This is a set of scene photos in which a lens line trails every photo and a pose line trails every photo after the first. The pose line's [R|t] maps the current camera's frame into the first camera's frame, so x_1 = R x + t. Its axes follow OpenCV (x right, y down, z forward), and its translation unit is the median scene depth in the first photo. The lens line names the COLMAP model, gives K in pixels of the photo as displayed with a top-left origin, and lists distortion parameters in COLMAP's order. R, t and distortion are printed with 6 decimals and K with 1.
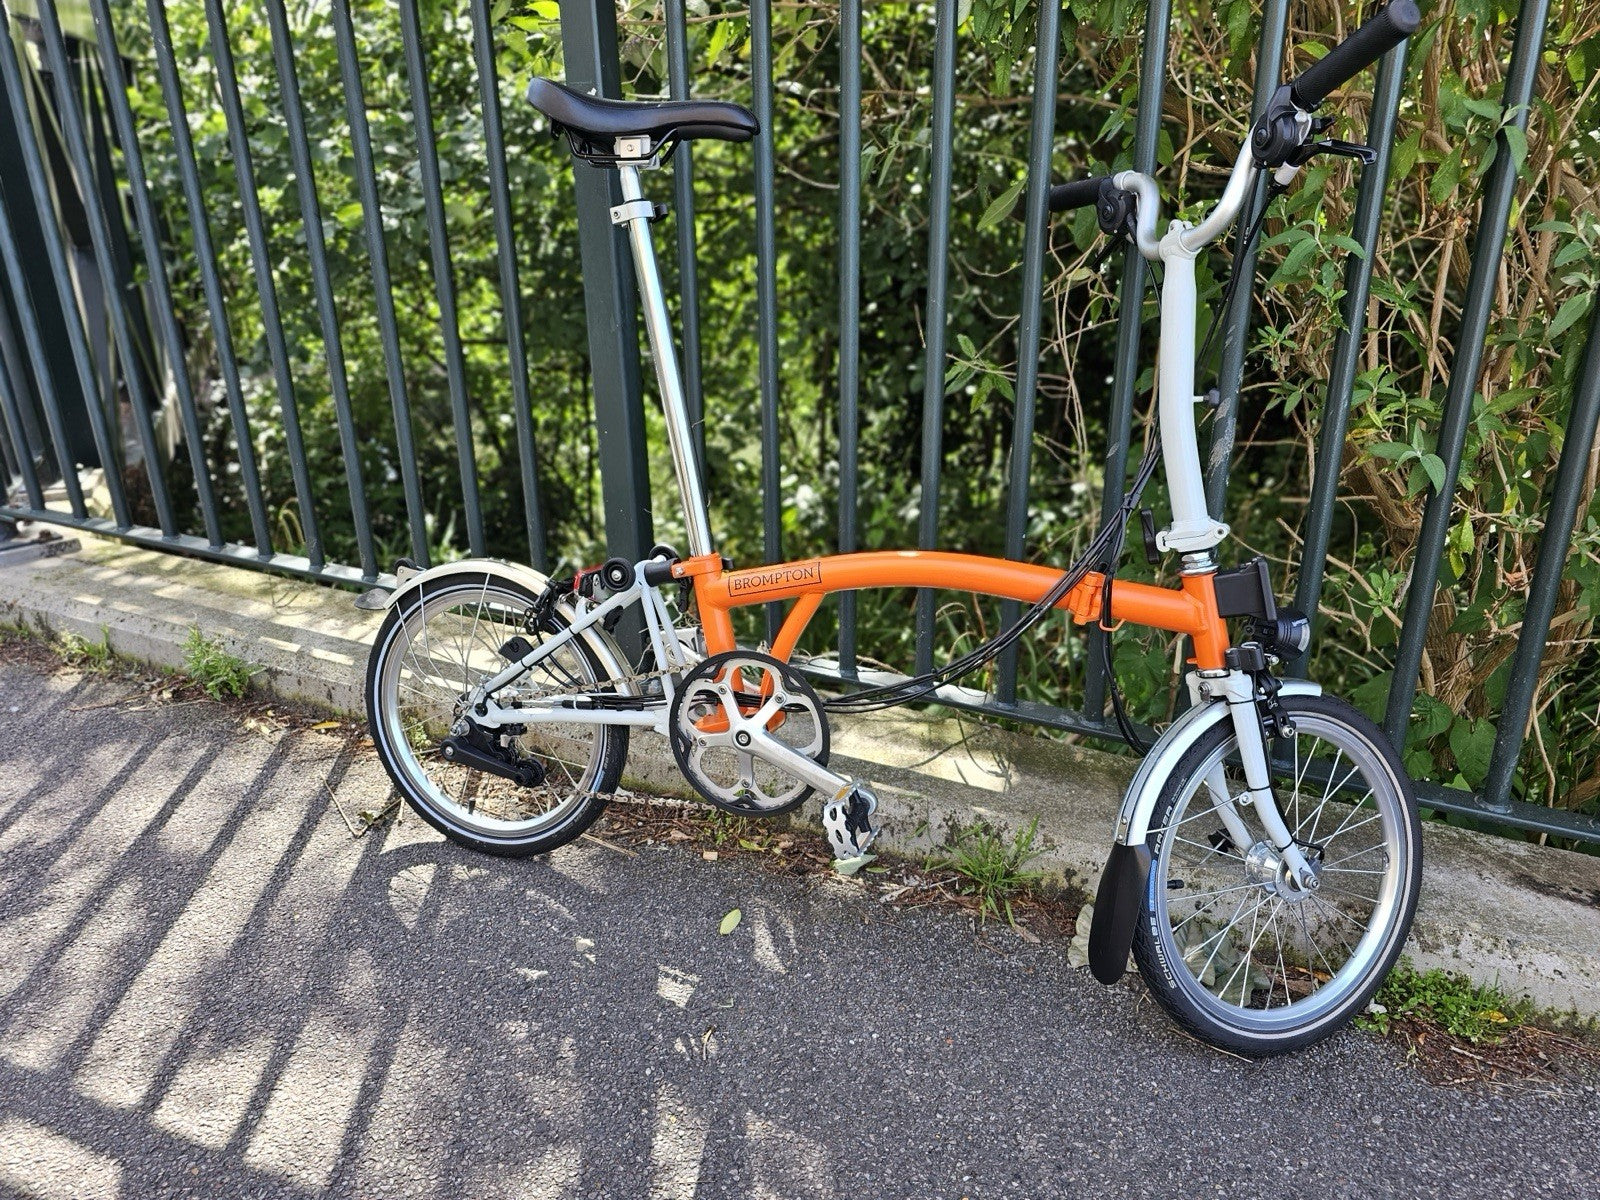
lens RADIAL K [[1101.9, 0, 812.5], [0, 1101.9, 595.3], [0, 0, 1]] dist [0.040025, -0.036886]
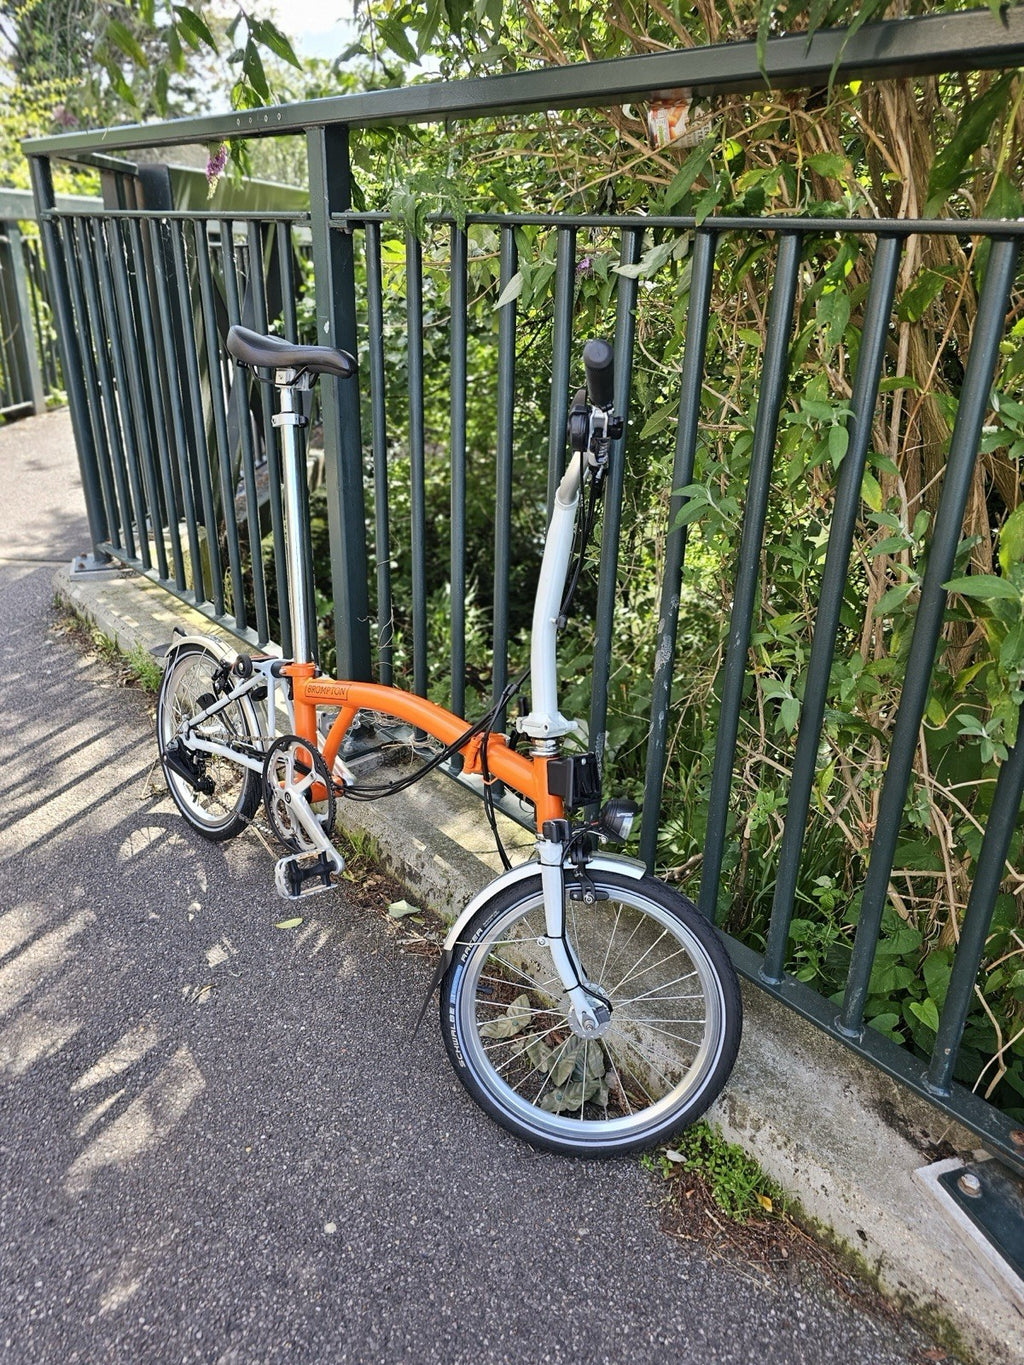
lens RADIAL K [[940.1, 0, 511.7], [0, 940.1, 671.8], [0, 0, 1]] dist [0.040025, -0.036886]
pose [[0.893848, 0.192317, -0.405031, 0.652453], [-0.184613, 0.981074, 0.058419, -0.150886], [0.408600, 0.022556, 0.912435, 0.013276]]
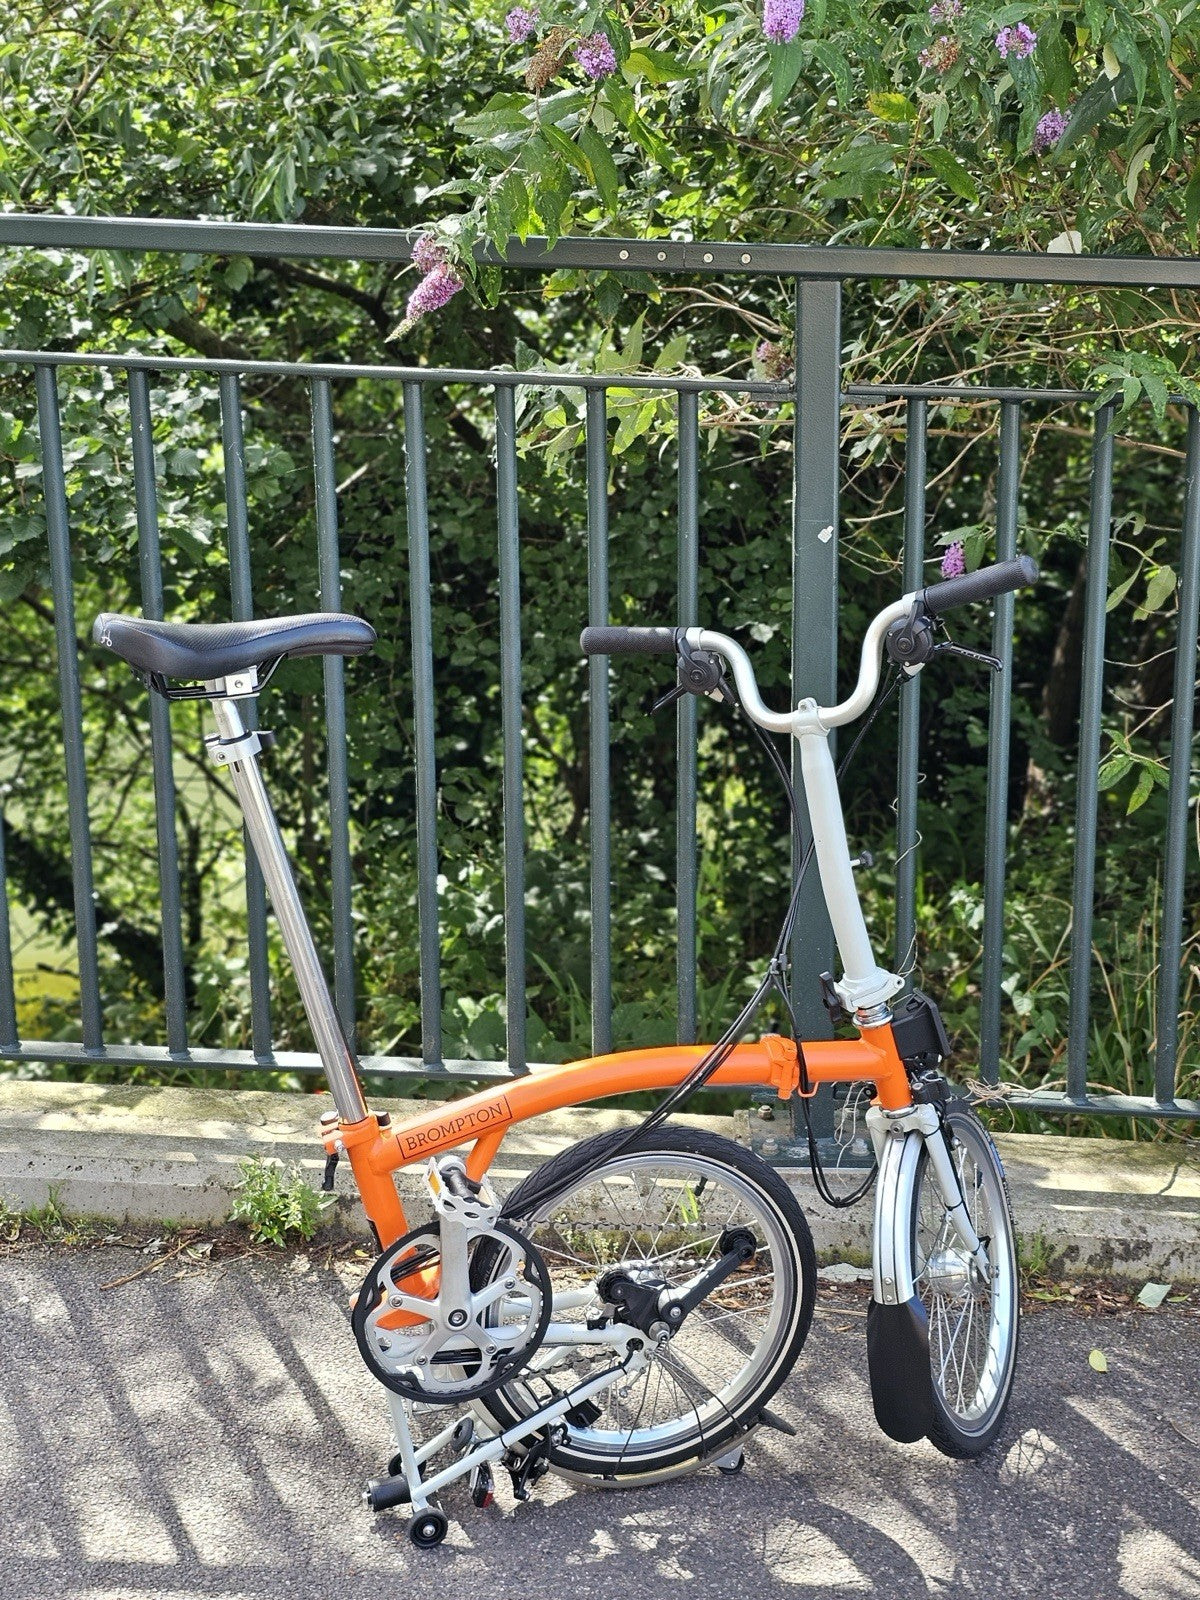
lens RADIAL K [[2200.3, 0, 586.1], [0, 2200.3, 807.6], [0, 0, 1]] dist [0.081093, 0.000000]
pose [[0.942958, -0.081237, 0.322847, -1.177867], [0.115341, 0.989427, -0.087918, -0.072984], [-0.312291, 0.120141, 0.942359, -0.820555]]
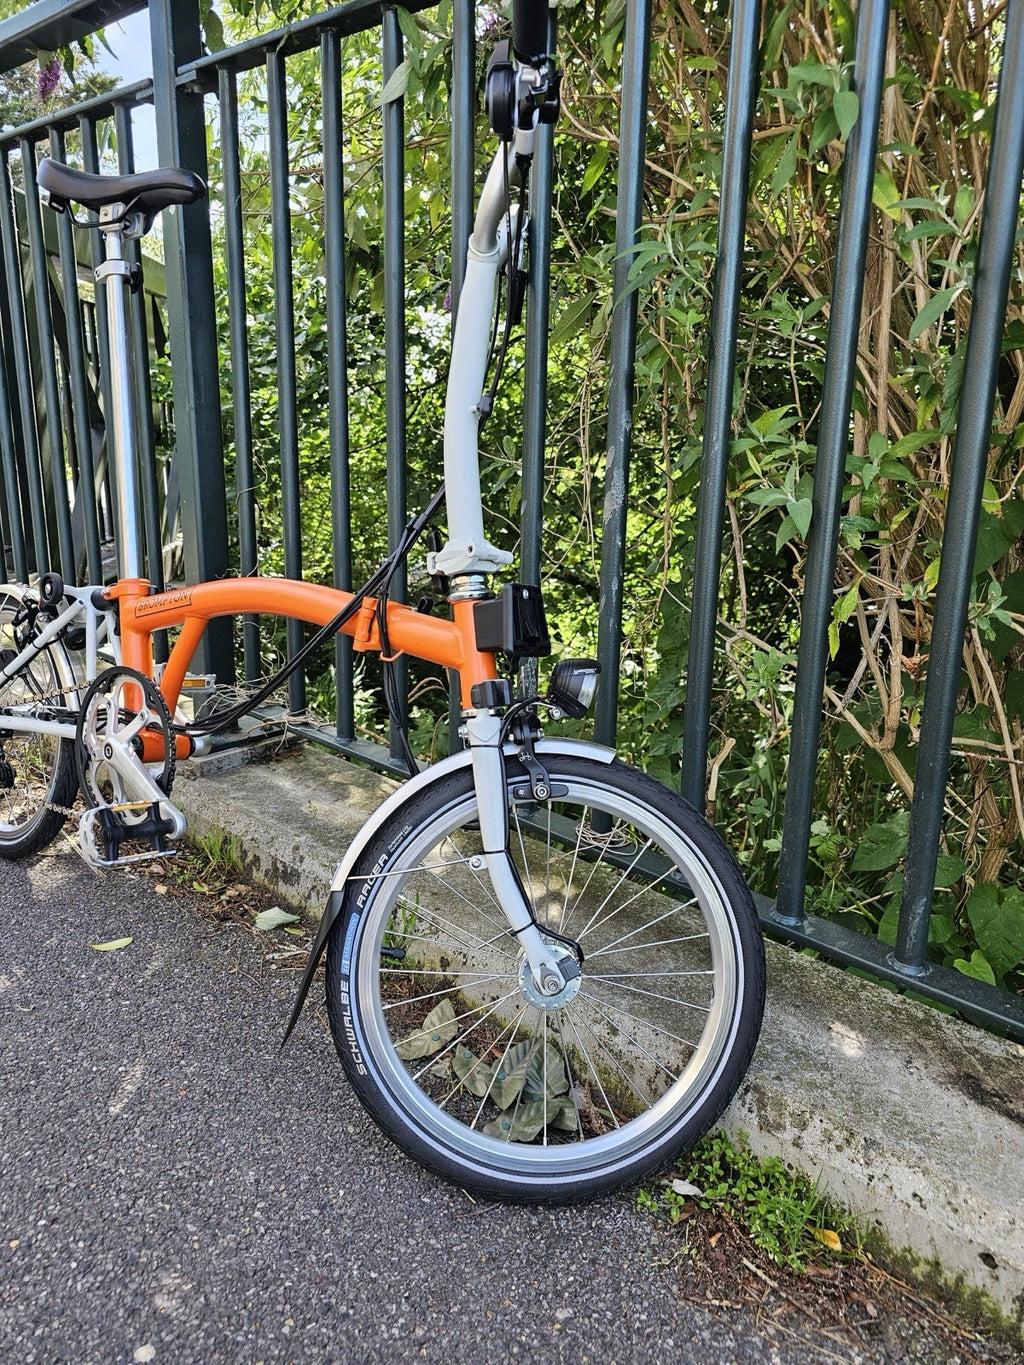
lens RADIAL K [[940.1, 0, 511.3], [0, 940.1, 662.1], [0, 0, 1]] dist [0.040025, -0.036886]
pose [[0.943064, 0.094481, -0.318910, 0.564462], [-0.139334, 0.982843, -0.120851, 0.103805], [0.302021, 0.158405, 0.940049, 0.273427]]
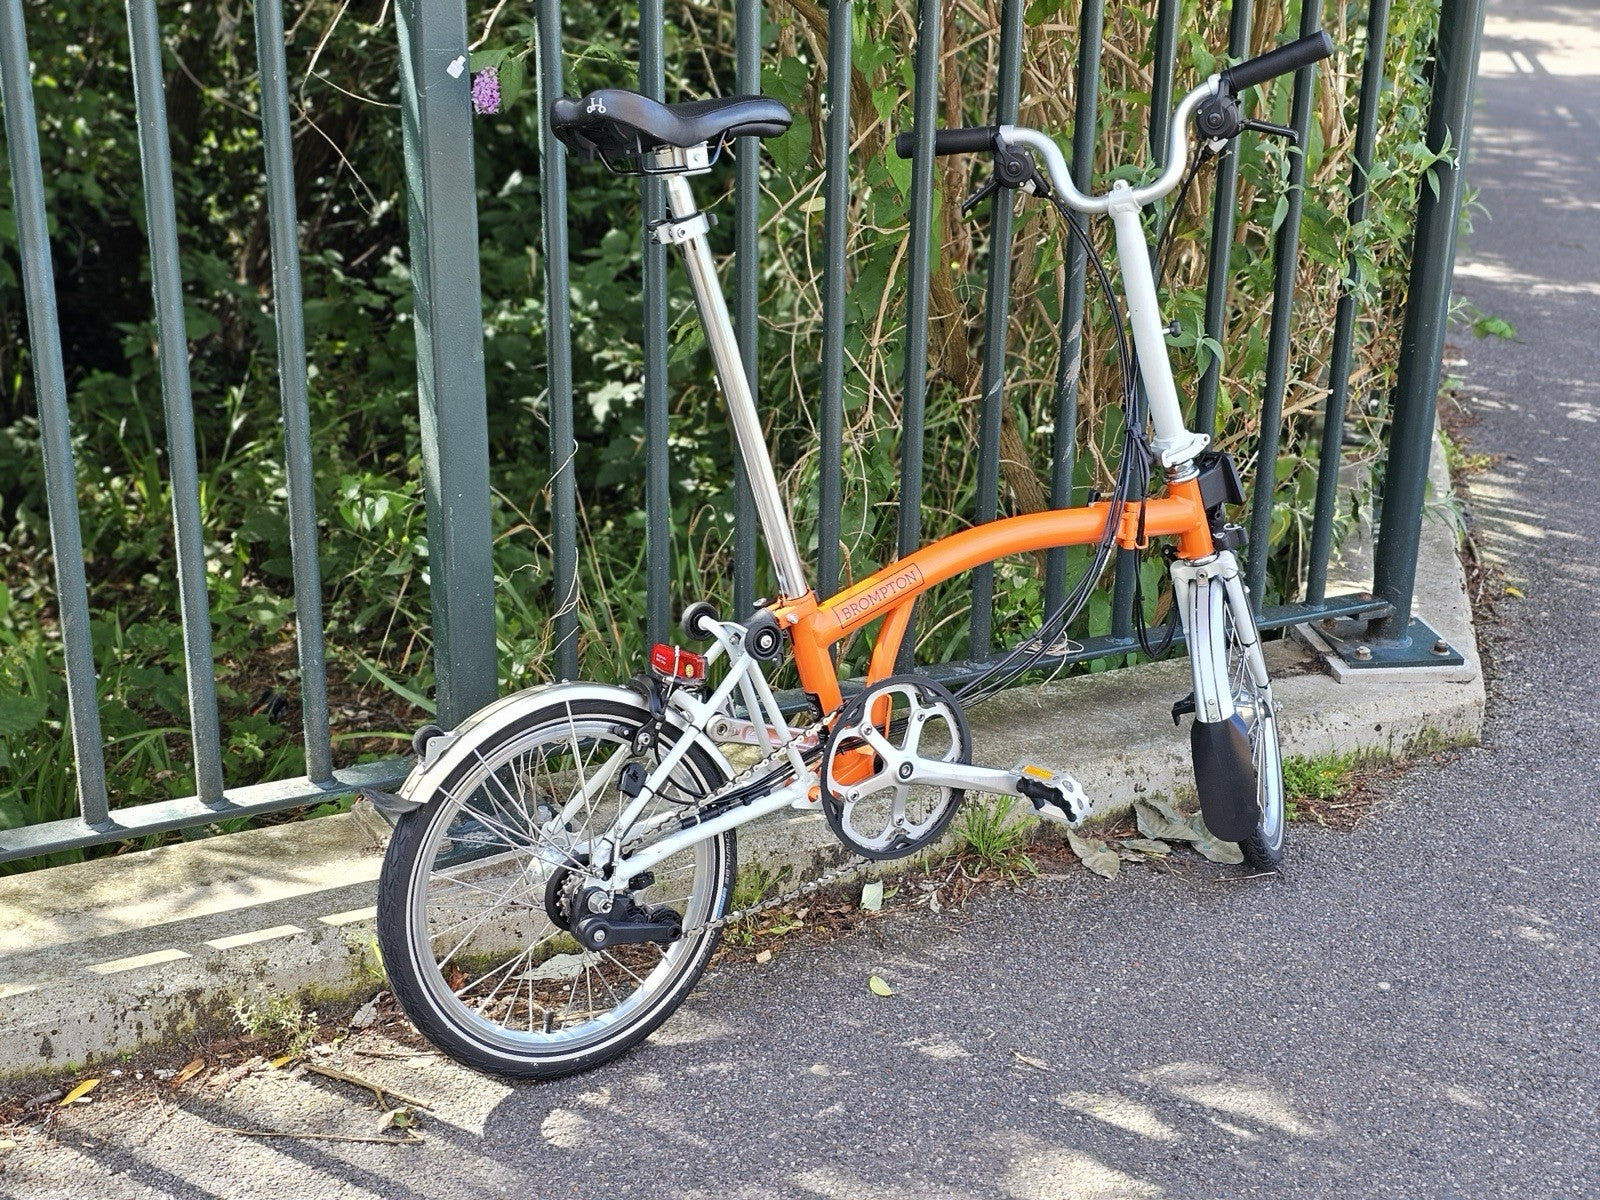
lens RADIAL K [[2176.7, 0, 830.8], [0, 2176.7, 600.4], [0, 0, 1]] dist [0.075501, 0.000000]
pose [[0.587169, -0.272341, 0.762275, -1.454341], [0.253474, 0.956203, 0.146380, -0.289464], [-0.768755, 0.107267, 0.630484, -0.115156]]
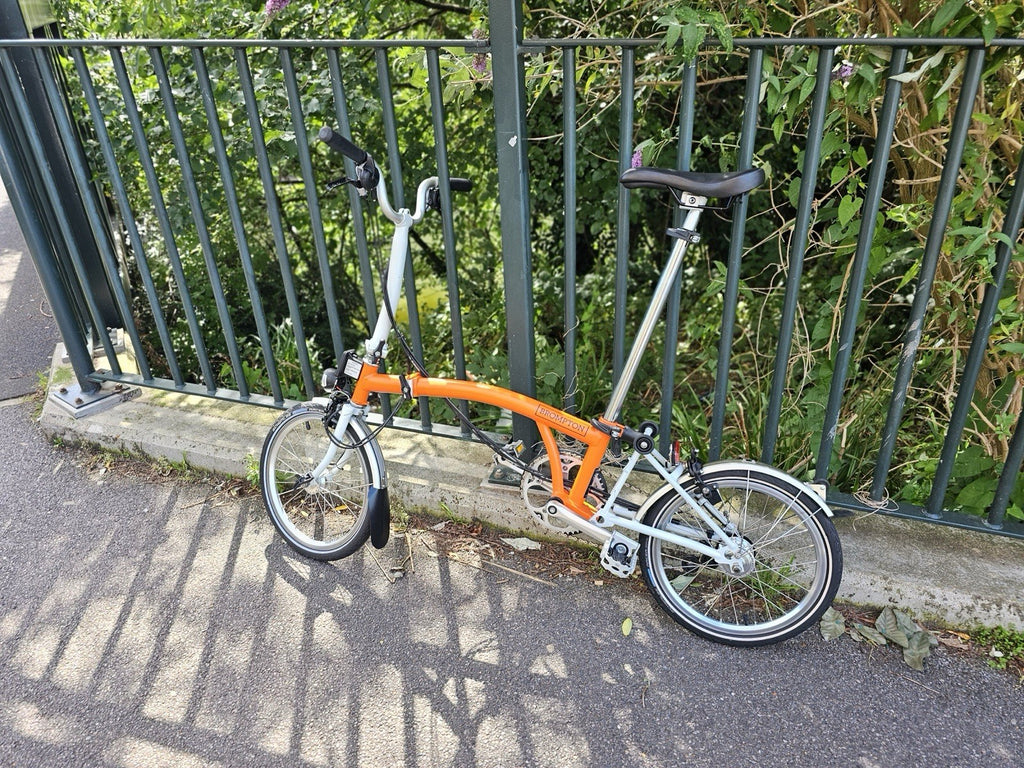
lens RADIAL K [[706.3, 0, 497.7], [0, 706.3, 391.0], [0, 0, 1]] dist [0.043590, -0.041599]
pose [[0.997361, -0.064936, 0.032470, -0.314535], [0.060903, 0.991762, 0.112690, -0.232979], [-0.039520, -0.110416, 0.993099, -0.077776]]
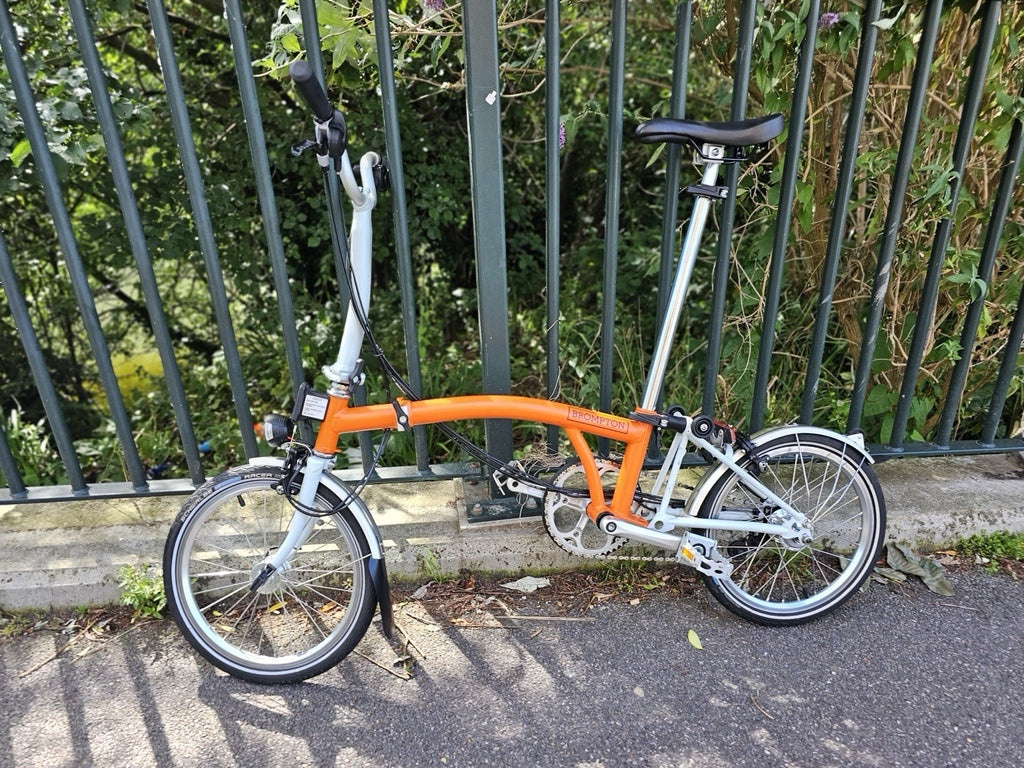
lens RADIAL K [[705.2, 0, 500.5], [0, 705.2, 389.1], [0, 0, 1]] dist [0.040025, -0.036886]
pose [[0.872517, -0.217877, 0.437315, -0.723874], [0.191121, 0.975944, 0.104911, -0.219706], [-0.449653, -0.007956, 0.893168, 0.255082]]
